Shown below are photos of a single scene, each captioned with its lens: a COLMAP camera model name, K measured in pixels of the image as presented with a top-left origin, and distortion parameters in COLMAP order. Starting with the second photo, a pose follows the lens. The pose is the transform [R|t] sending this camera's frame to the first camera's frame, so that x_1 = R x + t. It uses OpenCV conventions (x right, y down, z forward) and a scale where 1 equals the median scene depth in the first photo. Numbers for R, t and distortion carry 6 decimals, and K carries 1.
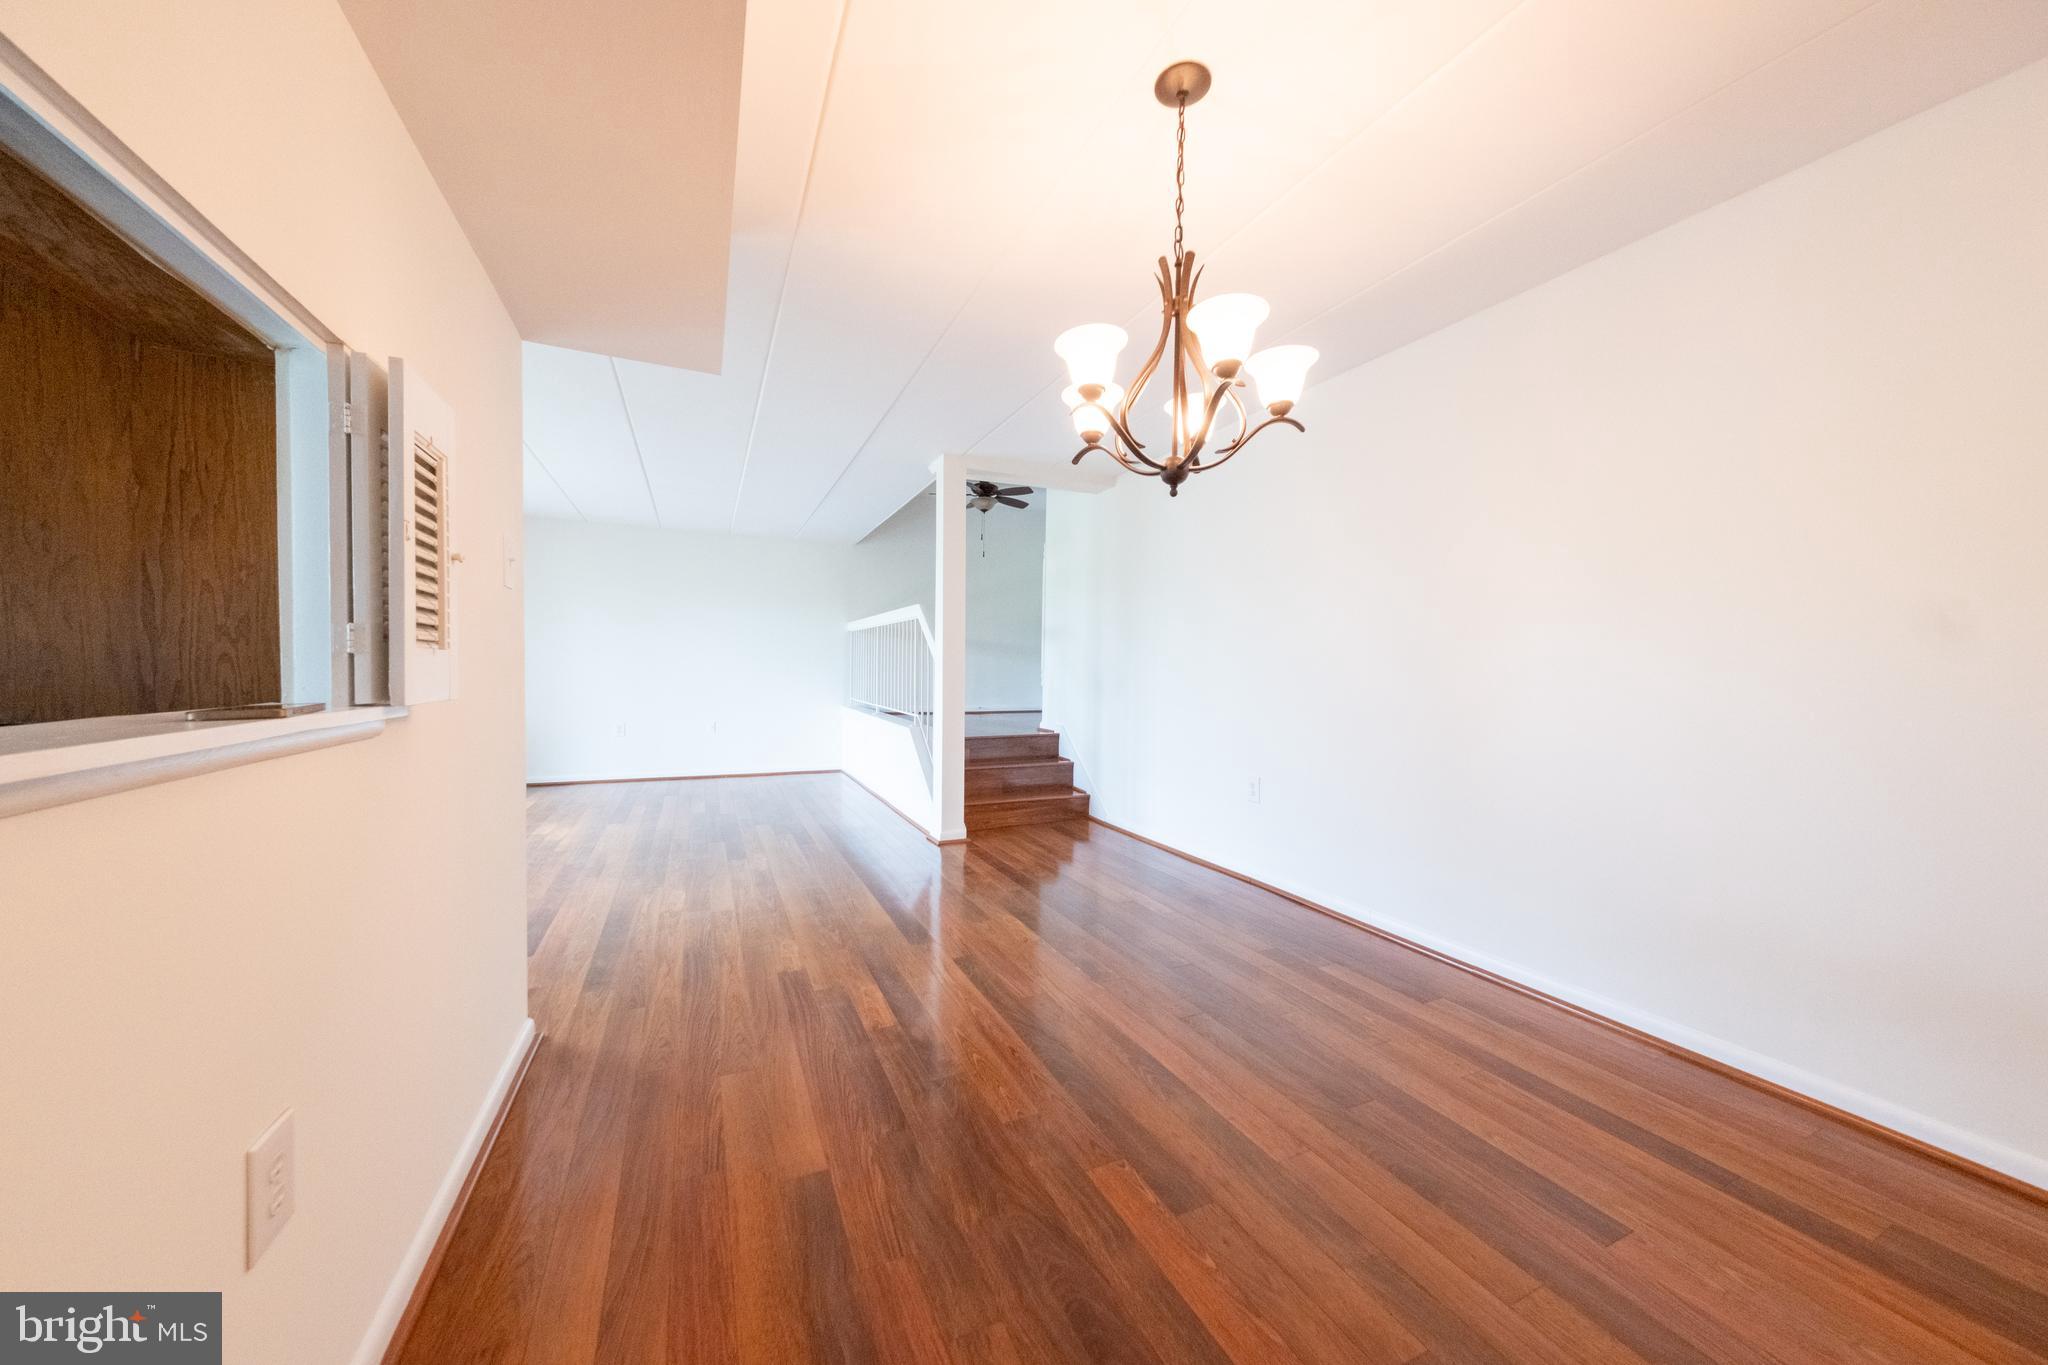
lens RADIAL K [[693.9, 0, 1023.3], [0, 693.9, 687.9], [0, 0, 1]] dist [0.000457, -0.000083]
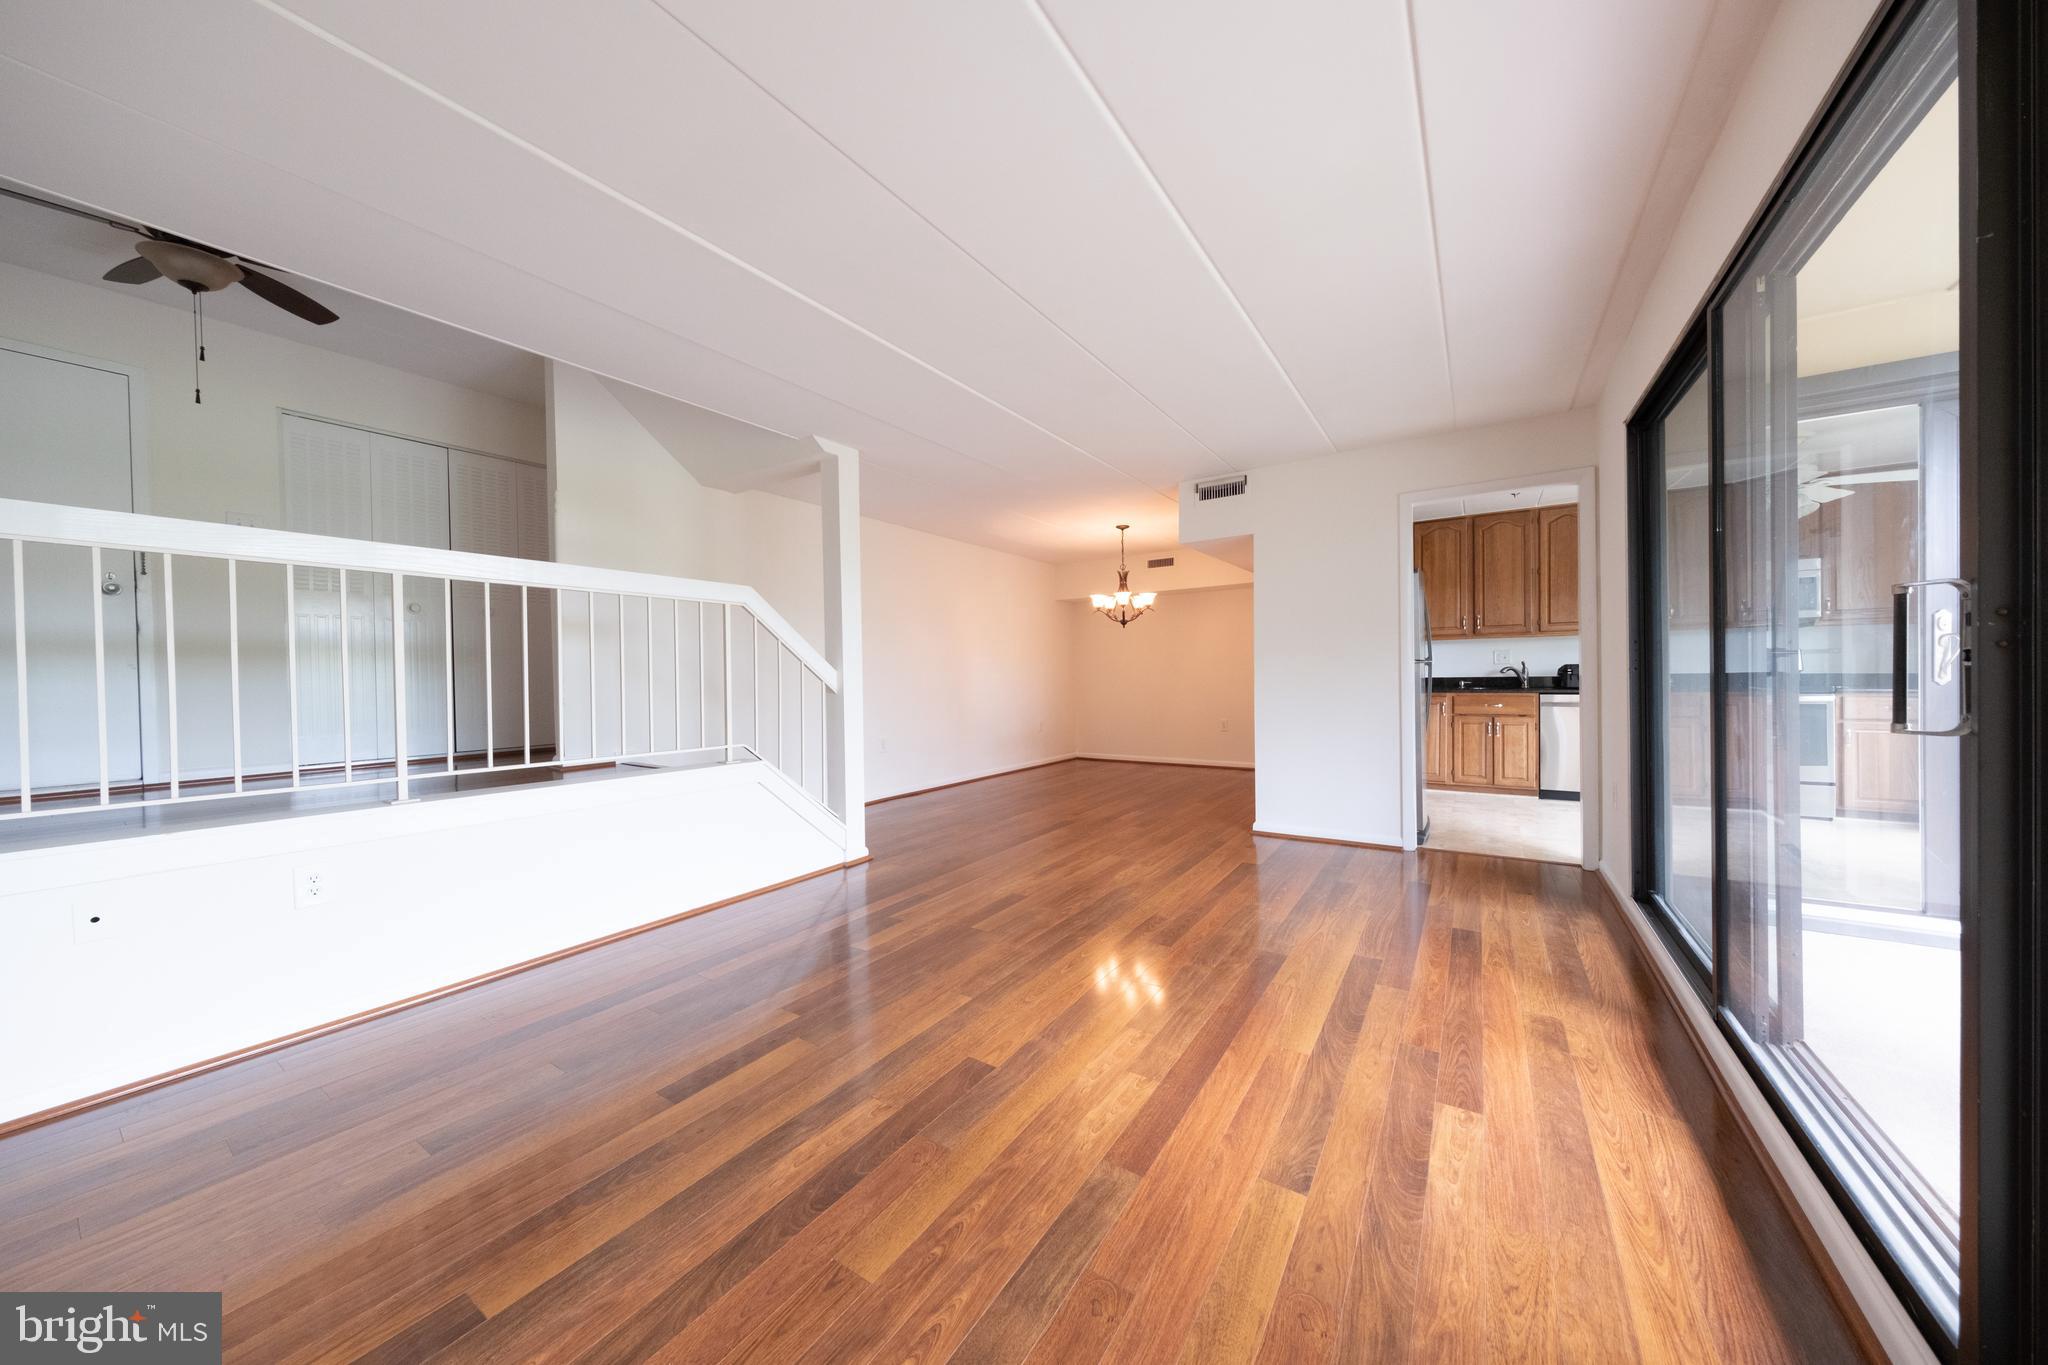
lens RADIAL K [[689.3, 0, 1024.0], [0, 689.3, 682.5], [0, 0, 1]] dist [0.000510, -0.000034]
pose [[-0.526694, -0.003804, 0.850046, -1.940390], [0.040813, 0.998724, 0.029757, -0.069861], [-0.849074, 0.050365, -0.525867, 2.439438]]
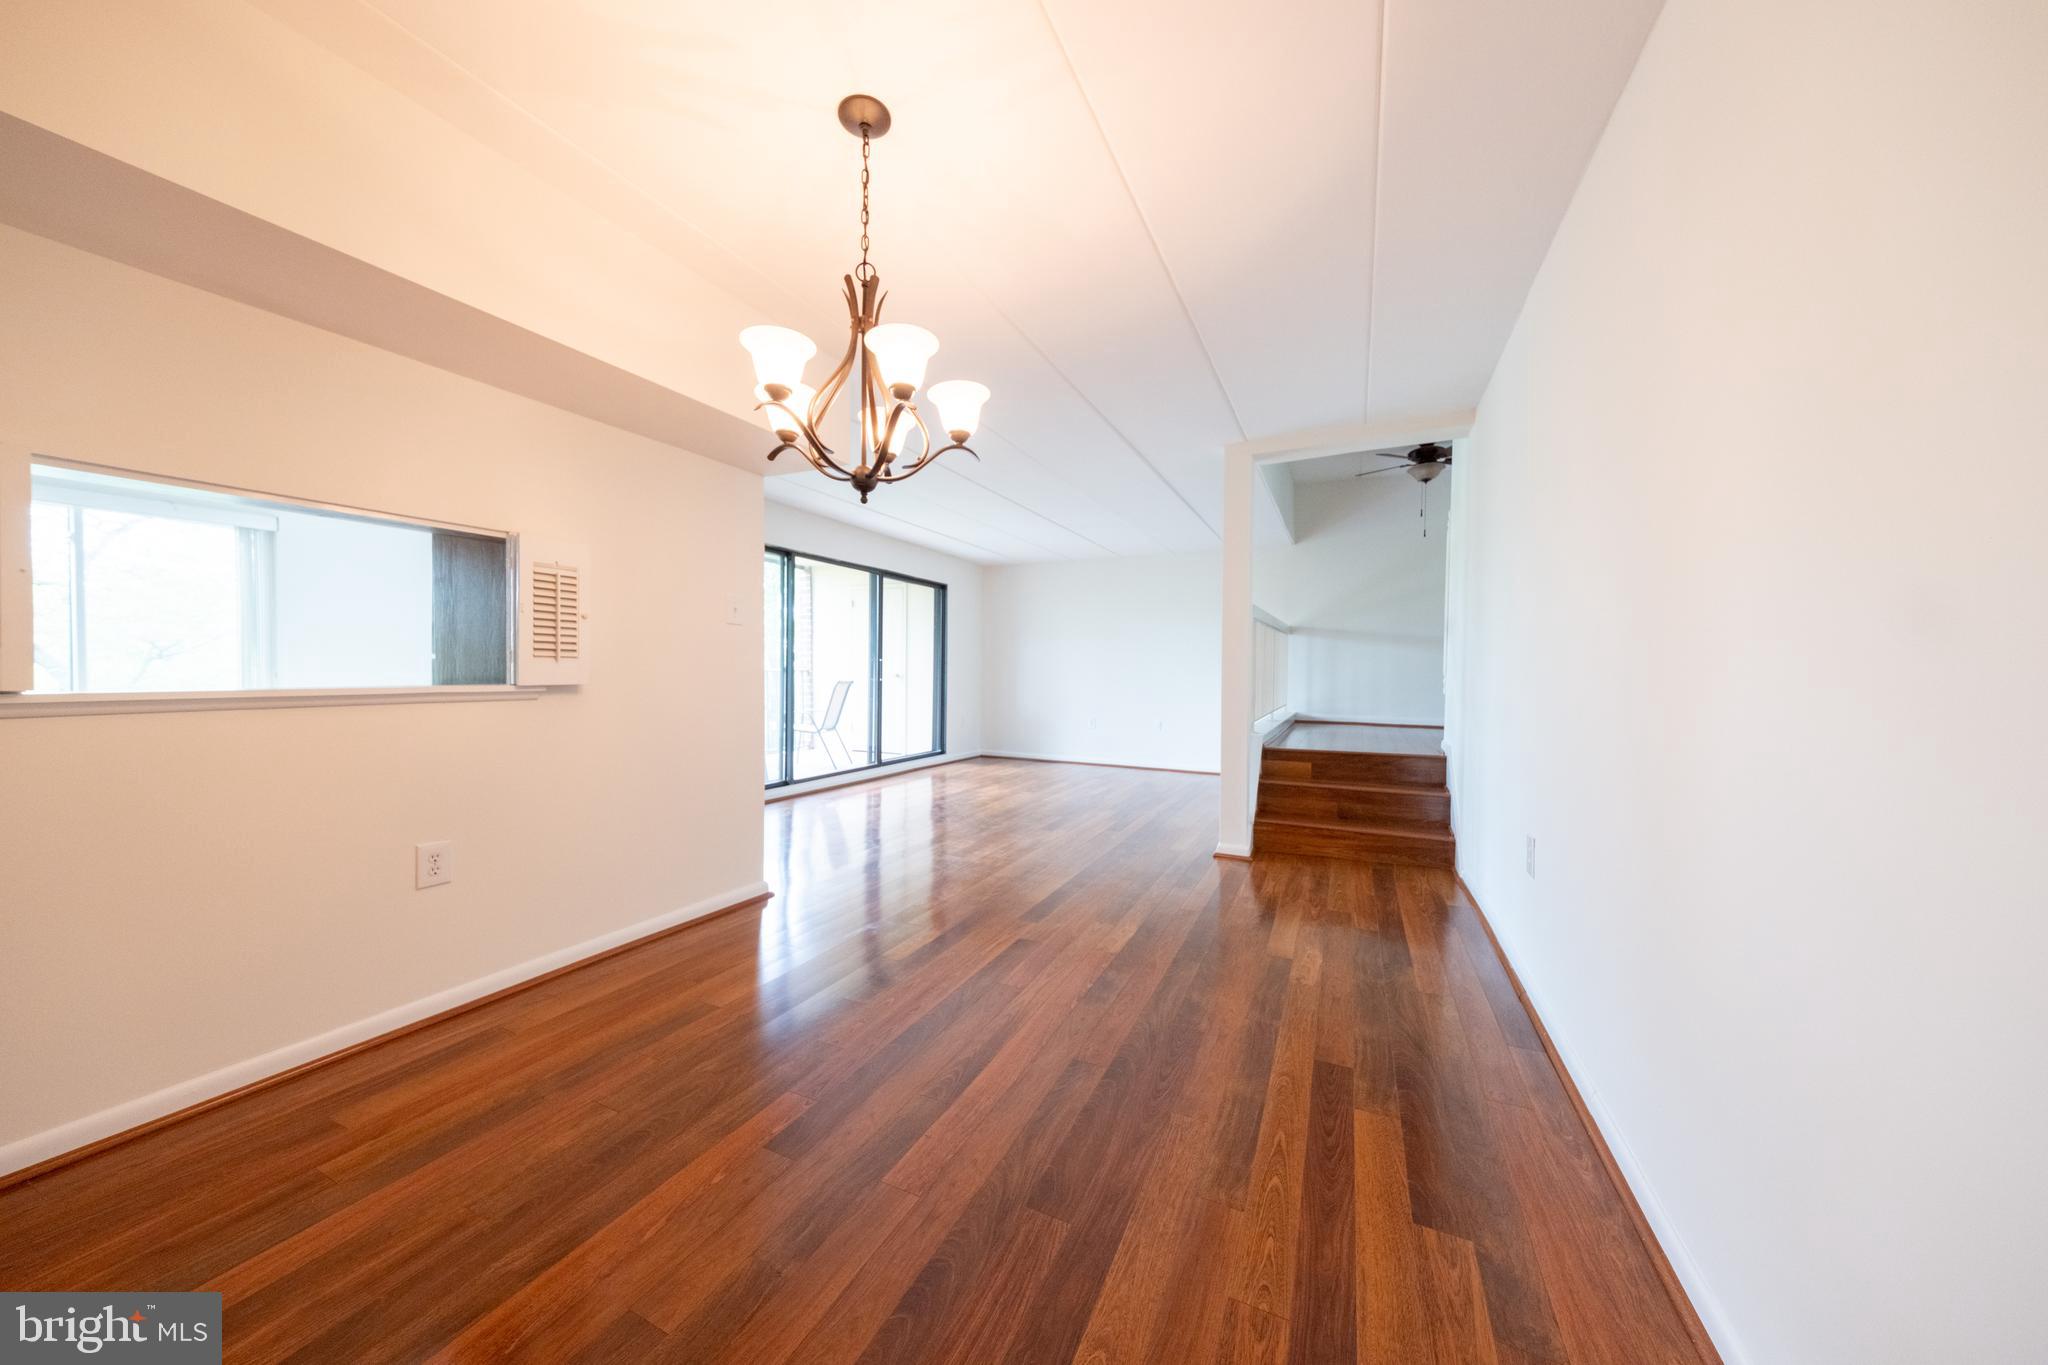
lens RADIAL K [[689.3, 0, 1024.0], [0, 689.3, 682.5], [0, 0, 1]] dist [0.000510, -0.000034]
pose [[0.644077, 0.012668, -0.764855, 0.801168], [-0.024525, 0.999691, -0.004095, -0.002179], [0.764567, 0.021395, 0.644189, 0.347501]]
